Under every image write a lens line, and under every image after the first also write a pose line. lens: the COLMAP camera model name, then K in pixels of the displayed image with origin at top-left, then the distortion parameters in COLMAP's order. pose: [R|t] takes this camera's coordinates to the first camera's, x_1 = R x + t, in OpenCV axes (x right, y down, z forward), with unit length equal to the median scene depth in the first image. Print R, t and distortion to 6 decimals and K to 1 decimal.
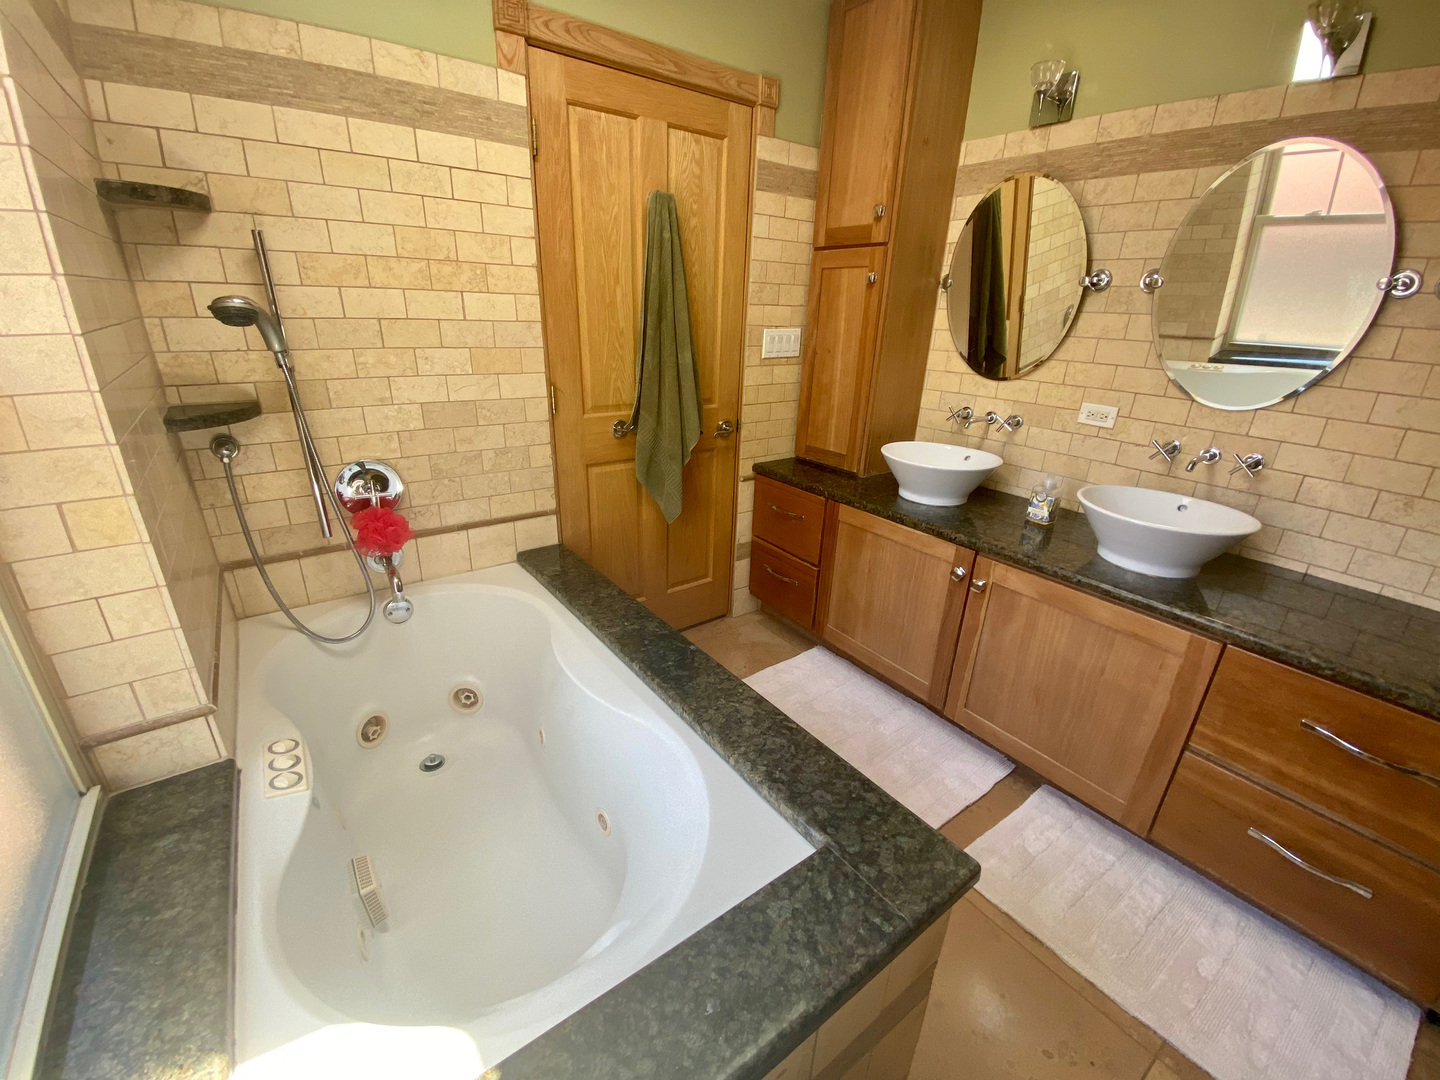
lens RADIAL K [[605.5, 0, 720.0], [0, 605.5, 540.0], [0, 0, 1]] dist [-0.000151, -0.000029]
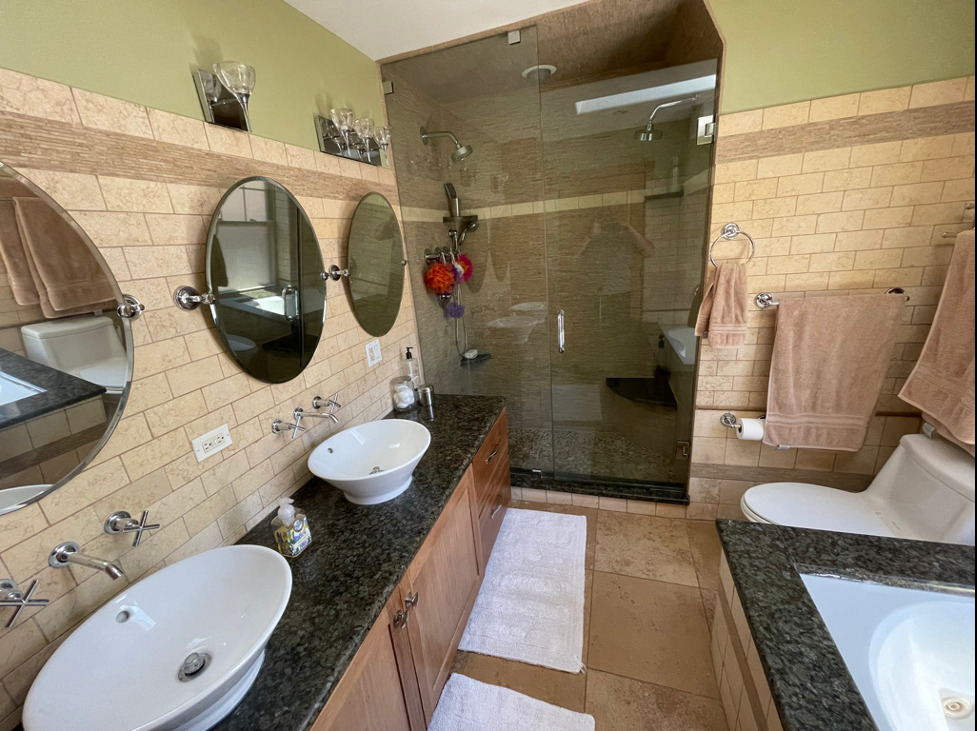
lens RADIAL K [[392.6, 0, 488.5], [0, 392.6, 365.5], [0, 0, 1]] dist [0.000746, 0.000103]
pose [[-0.591907, -0.230425, 0.772366, -0.029841], [0.359289, 0.782358, 0.508750, -0.510128], [-0.721496, 0.578636, -0.380294, 1.004705]]
